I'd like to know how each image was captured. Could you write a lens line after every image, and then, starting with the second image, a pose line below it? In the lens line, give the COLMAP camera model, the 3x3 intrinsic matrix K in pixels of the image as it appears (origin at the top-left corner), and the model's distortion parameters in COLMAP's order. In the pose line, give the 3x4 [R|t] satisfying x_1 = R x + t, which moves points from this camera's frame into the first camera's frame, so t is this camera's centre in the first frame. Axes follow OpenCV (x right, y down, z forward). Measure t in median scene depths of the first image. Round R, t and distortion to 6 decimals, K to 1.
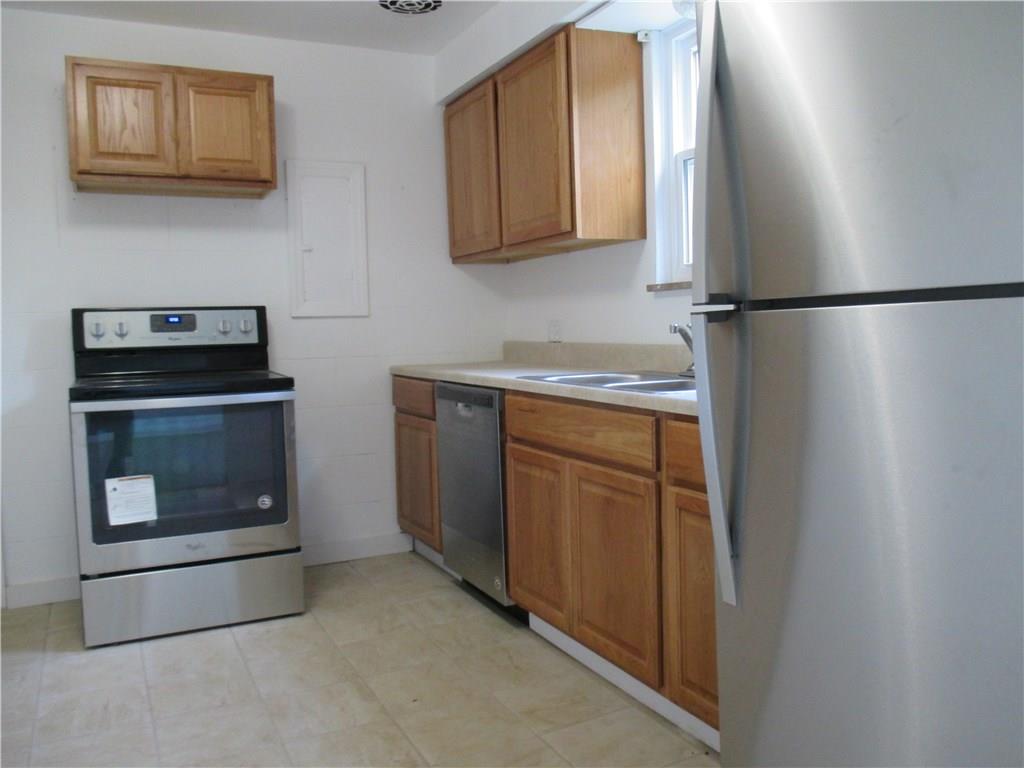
lens RADIAL K [[841.1, 0, 518.3], [0, 841.1, 381.5], [0, 0, 1]] dist [-0.035537, 0.014685]
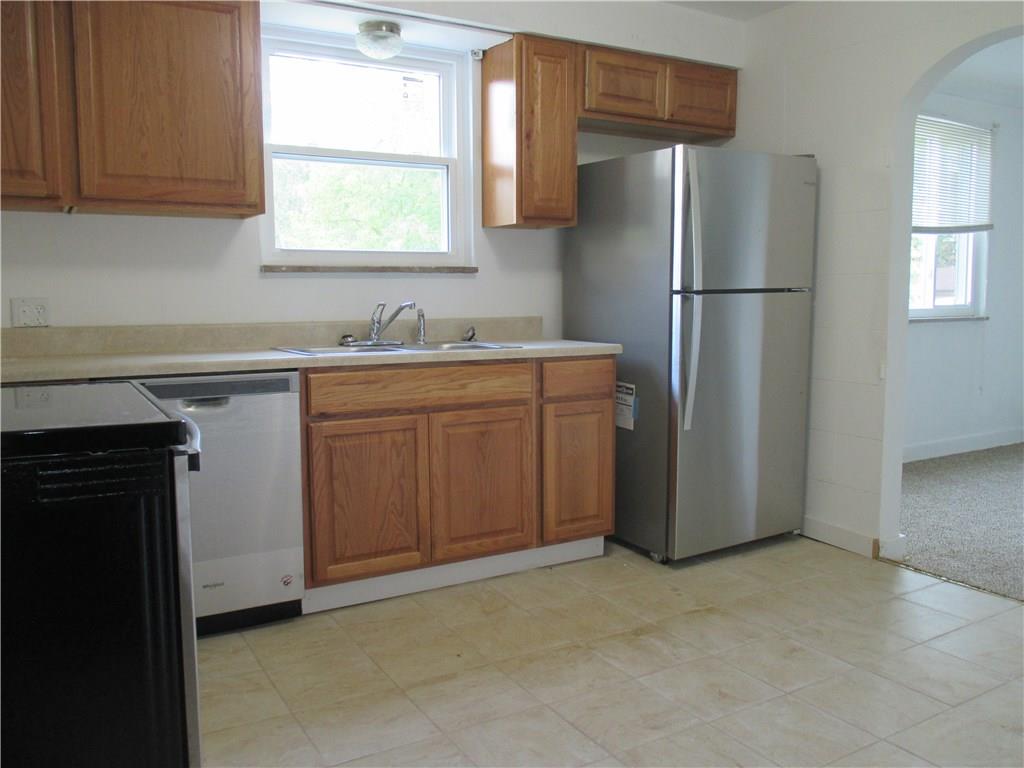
lens RADIAL K [[841.1, 0, 517.6], [0, 841.1, 383.7], [0, 0, 1]] dist [-0.035537, 0.014685]
pose [[-0.063482, -0.082307, 0.994583, -1.206198], [0.075040, 0.993378, 0.086997, -0.047525], [-0.995158, 0.080156, -0.056885, 1.006623]]
